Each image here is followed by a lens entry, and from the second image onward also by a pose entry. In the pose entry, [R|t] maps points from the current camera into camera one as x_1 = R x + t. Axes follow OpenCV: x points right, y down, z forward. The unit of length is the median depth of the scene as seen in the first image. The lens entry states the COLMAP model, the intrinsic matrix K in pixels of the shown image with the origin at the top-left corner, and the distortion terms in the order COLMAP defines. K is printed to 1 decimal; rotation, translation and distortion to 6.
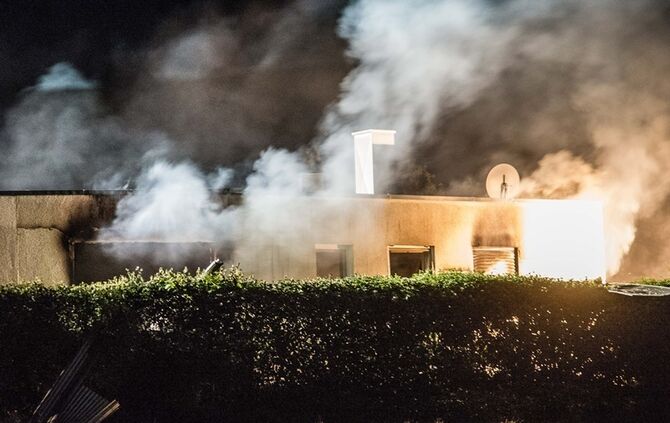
lens RADIAL K [[2416.3, 0, 335.9], [0, 2416.3, 220.9], [0, 0, 1]] dist [1.592338, 2.790901]
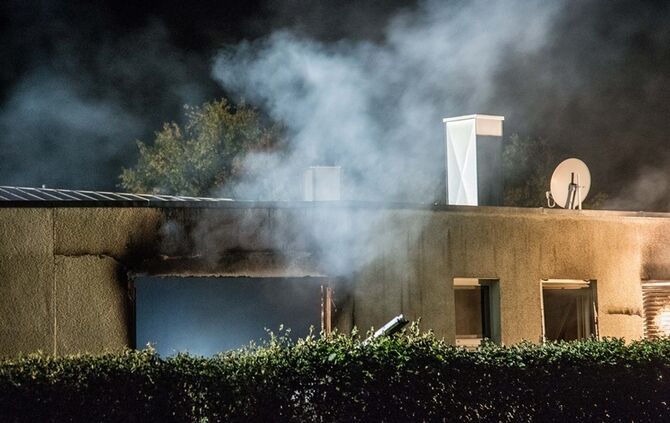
lens RADIAL K [[2416.3, 0, 335.9], [0, 2416.3, 220.9], [0, 0, 1]] dist [1.592338, 2.790901]
pose [[0.993495, 0.013340, 0.113095, -0.127876], [-0.014690, 0.999830, 0.011114, -0.015192], [-0.112927, -0.012703, 0.993522, 0.314341]]
